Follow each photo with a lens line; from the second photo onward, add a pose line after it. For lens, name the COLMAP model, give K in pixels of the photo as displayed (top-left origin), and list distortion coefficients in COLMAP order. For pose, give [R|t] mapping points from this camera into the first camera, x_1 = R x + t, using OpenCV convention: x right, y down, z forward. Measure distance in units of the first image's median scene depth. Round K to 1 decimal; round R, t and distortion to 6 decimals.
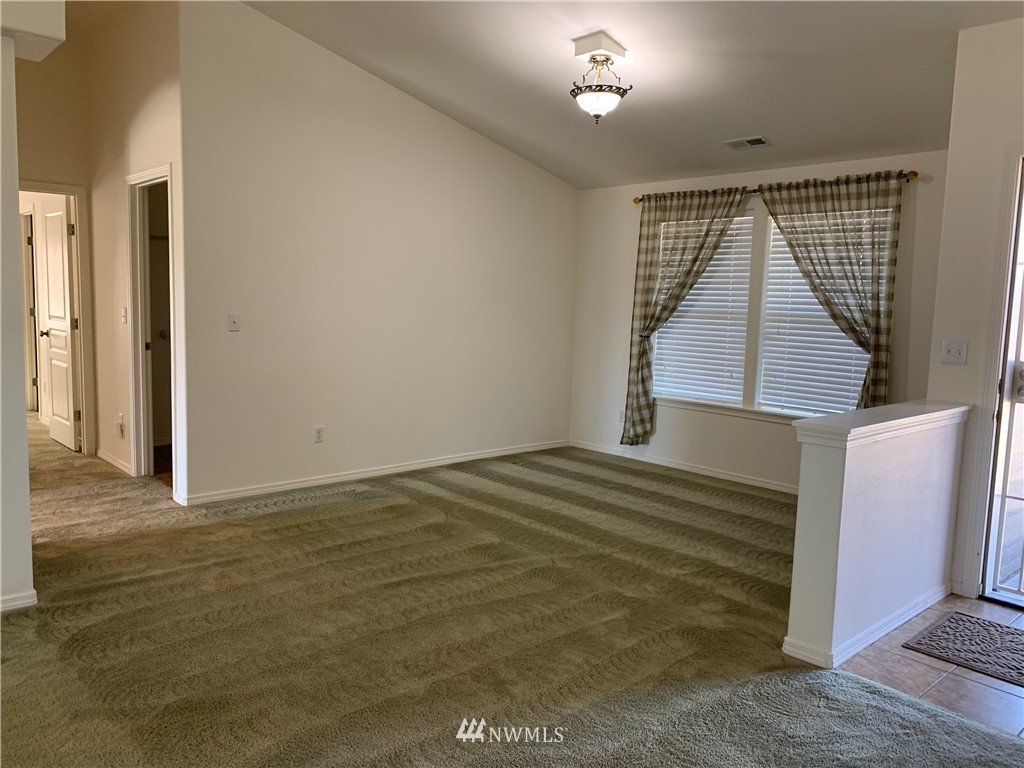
lens RADIAL K [[790.0, 0, 512.0], [0, 790.0, 384.0], [0, 0, 1]] dist [0.009261, 0.001293]
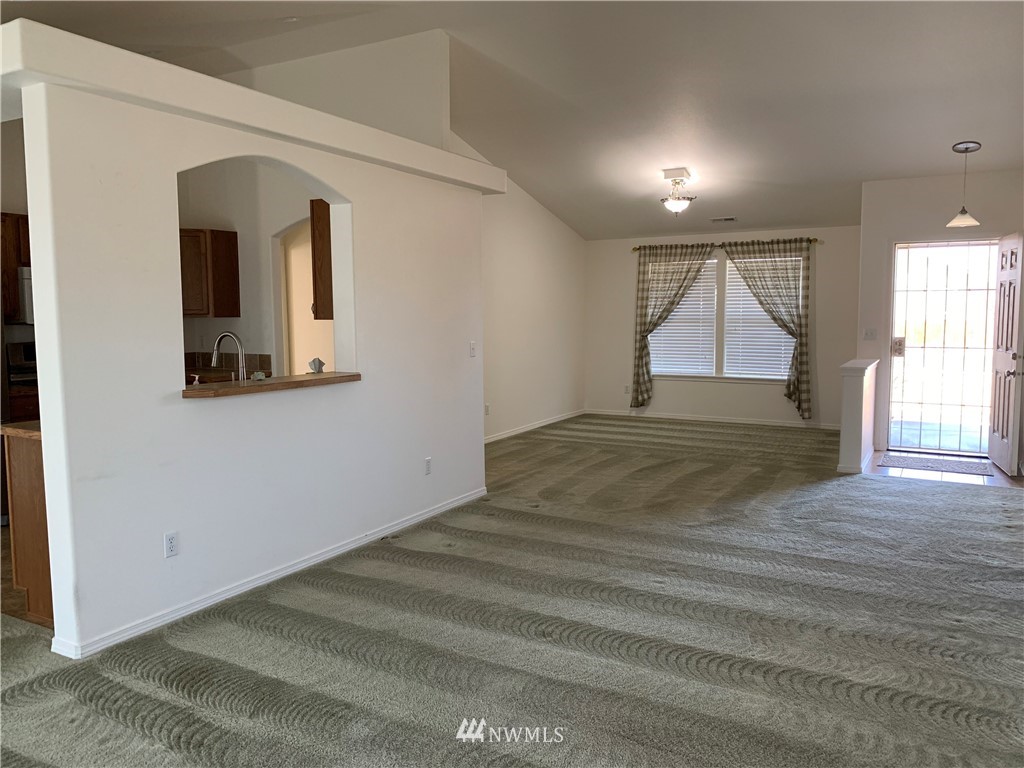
lens RADIAL K [[790.0, 0, 512.0], [0, 790.0, 384.0], [0, 0, 1]] dist [0.009261, 0.001293]
pose [[0.949444, -0.067566, 0.306578, -0.650352], [0.070370, 0.997519, 0.001911, 0.014194], [-0.305947, 0.019759, 0.951844, -0.458788]]
